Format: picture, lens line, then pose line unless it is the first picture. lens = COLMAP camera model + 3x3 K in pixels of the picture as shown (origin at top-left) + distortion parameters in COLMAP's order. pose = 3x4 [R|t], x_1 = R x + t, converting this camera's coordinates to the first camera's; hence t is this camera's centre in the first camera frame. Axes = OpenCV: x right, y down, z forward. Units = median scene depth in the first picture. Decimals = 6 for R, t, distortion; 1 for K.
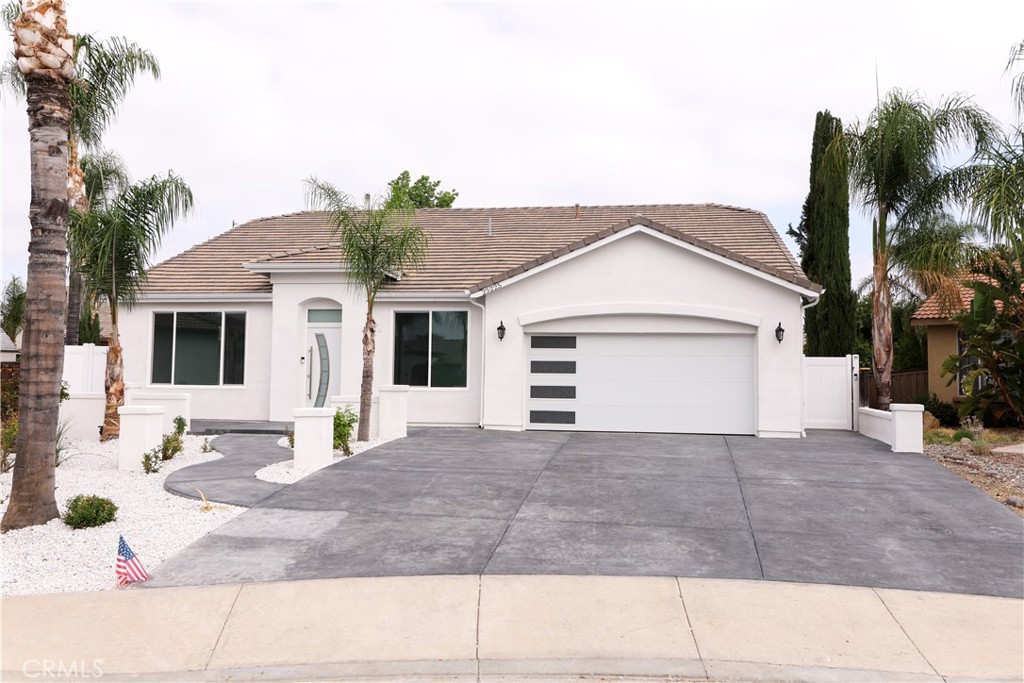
lens RADIAL K [[881.0, 0, 511.1], [0, 881.0, 341.4], [0, 0, 1]] dist [0.050750, -0.000860]
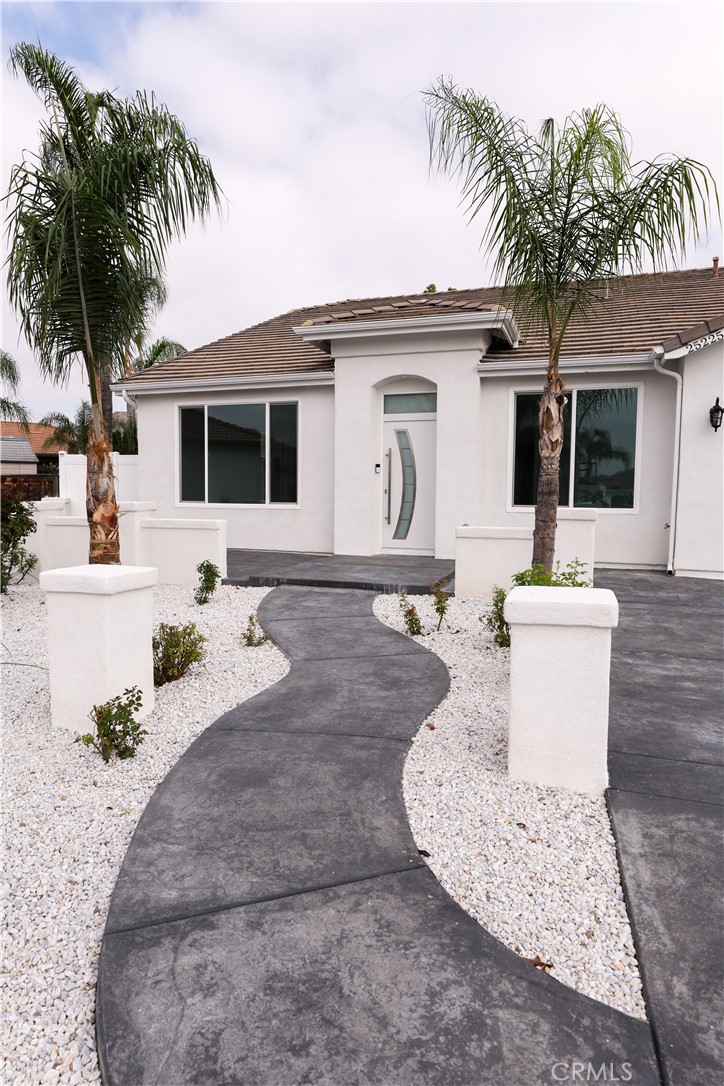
lens RADIAL K [[680.5, 0, 359.5], [0, 680.5, 548.1], [0, 0, 1]] dist [-0.004509, -0.001966]
pose [[0.985596, 0.010103, -0.168814, -0.159159], [0.011070, 0.992219, 0.124015, 0.016860], [0.168754, -0.124098, 0.977815, 0.463889]]
